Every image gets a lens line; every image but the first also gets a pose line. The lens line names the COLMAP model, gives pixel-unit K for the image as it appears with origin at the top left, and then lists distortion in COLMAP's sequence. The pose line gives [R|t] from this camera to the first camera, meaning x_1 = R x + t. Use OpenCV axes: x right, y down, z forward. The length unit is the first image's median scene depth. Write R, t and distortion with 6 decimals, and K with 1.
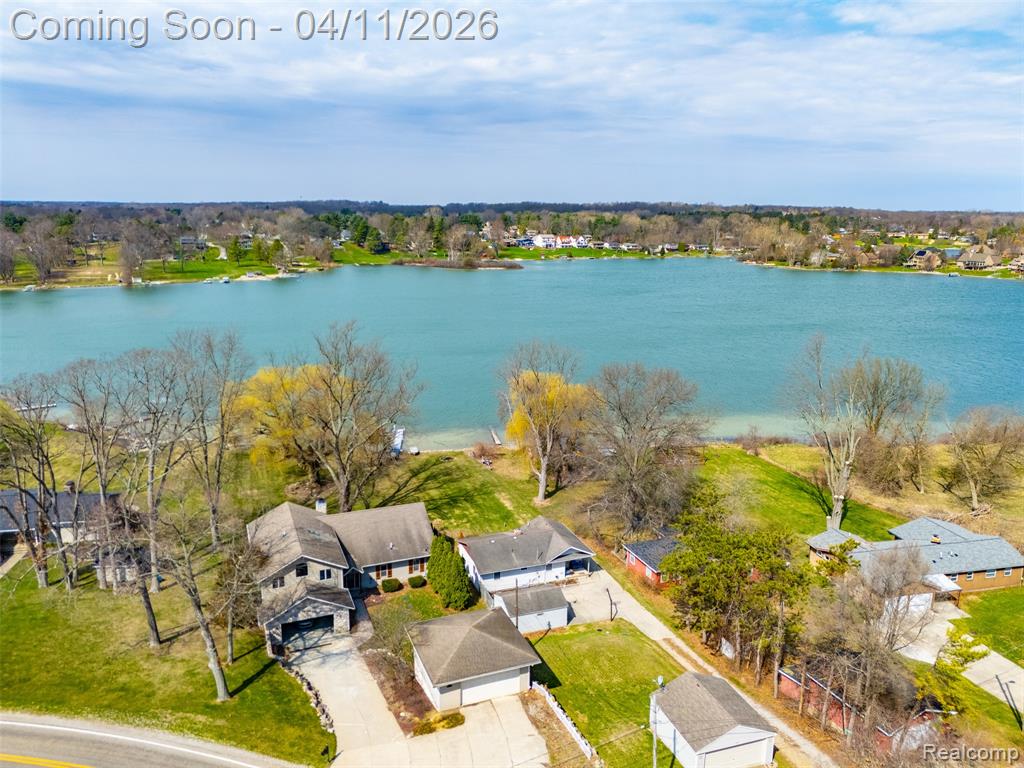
lens RADIAL K [[748.1, 0, 513.3], [0, 748.1, 384.8], [0, 0, 1]] dist [0.084363, -0.087946]
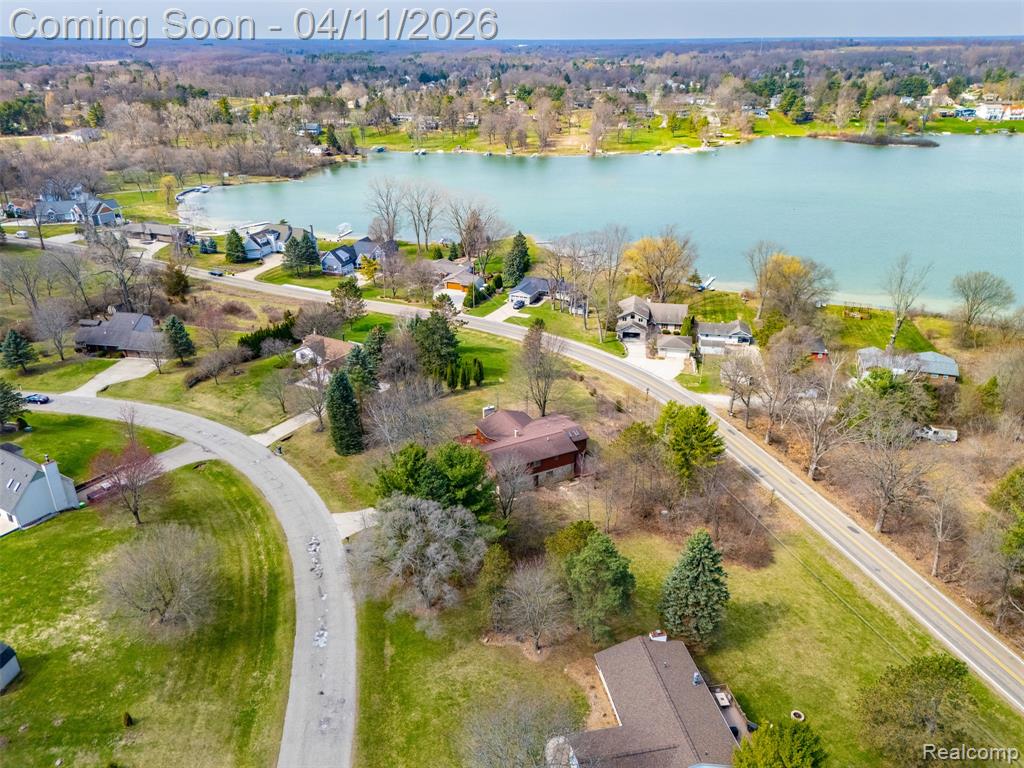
lens RADIAL K [[748.1, 0, 513.3], [0, 748.1, 384.8], [0, 0, 1]] dist [0.084363, -0.087946]
pose [[0.844244, 0.210211, -0.493015, 0.089720], [-0.109325, 0.968076, 0.225558, -0.010875], [0.524691, -0.136528, 0.840274, -0.187908]]
